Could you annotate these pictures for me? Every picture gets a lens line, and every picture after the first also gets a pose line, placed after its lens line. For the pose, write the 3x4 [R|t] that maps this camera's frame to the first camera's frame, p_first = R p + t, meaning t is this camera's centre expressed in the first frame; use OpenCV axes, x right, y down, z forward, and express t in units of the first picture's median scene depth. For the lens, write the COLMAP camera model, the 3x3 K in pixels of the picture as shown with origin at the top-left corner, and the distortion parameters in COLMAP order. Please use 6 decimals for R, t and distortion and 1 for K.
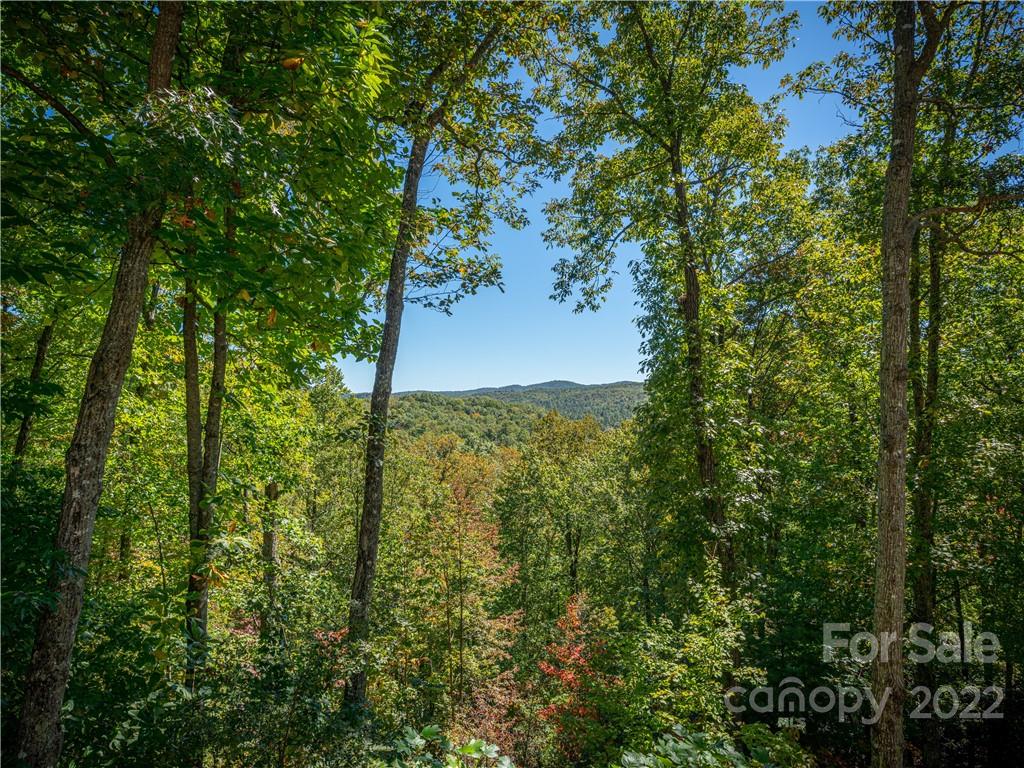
lens RADIAL K [[584.7, 0, 512.0], [0, 584.7, 384.0], [0, 0, 1]] dist [-0.016642, 0.000034]
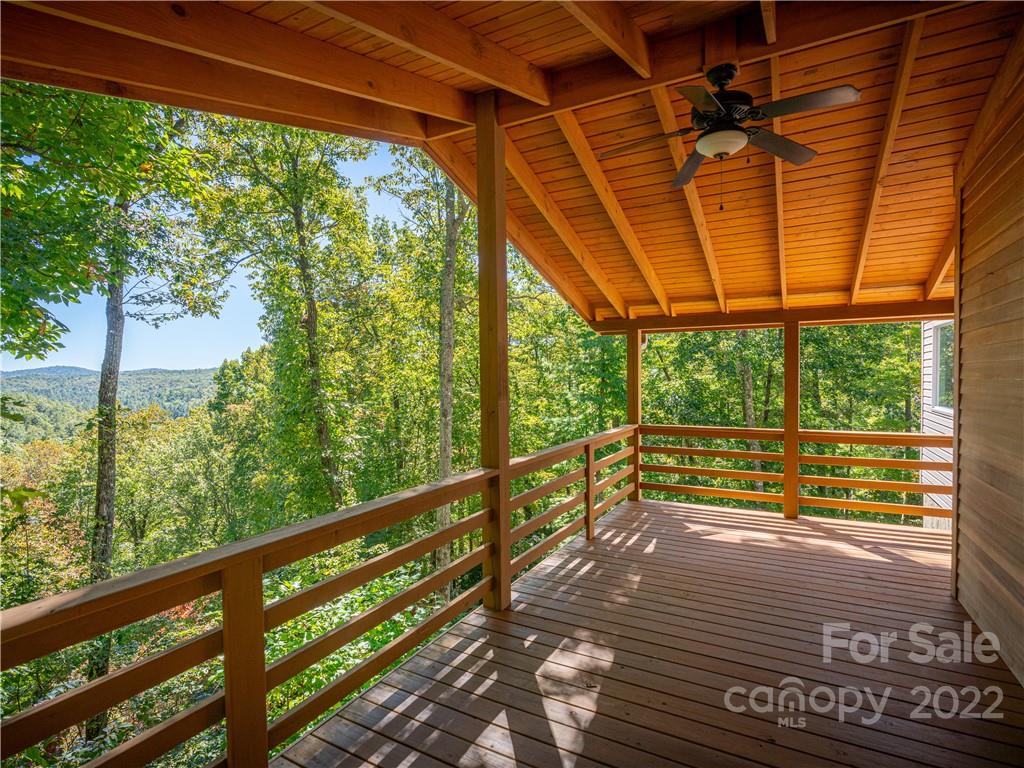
lens RADIAL K [[530.4, 0, 512.0], [0, 530.4, 384.0], [0, 0, 1]] dist [0.019625, -0.000284]
pose [[0.697813, 0.000990, 0.716280, -0.268157], [-0.016980, 0.999741, 0.015160, -0.018562], [-0.716079, -0.022741, 0.697649, -0.247414]]
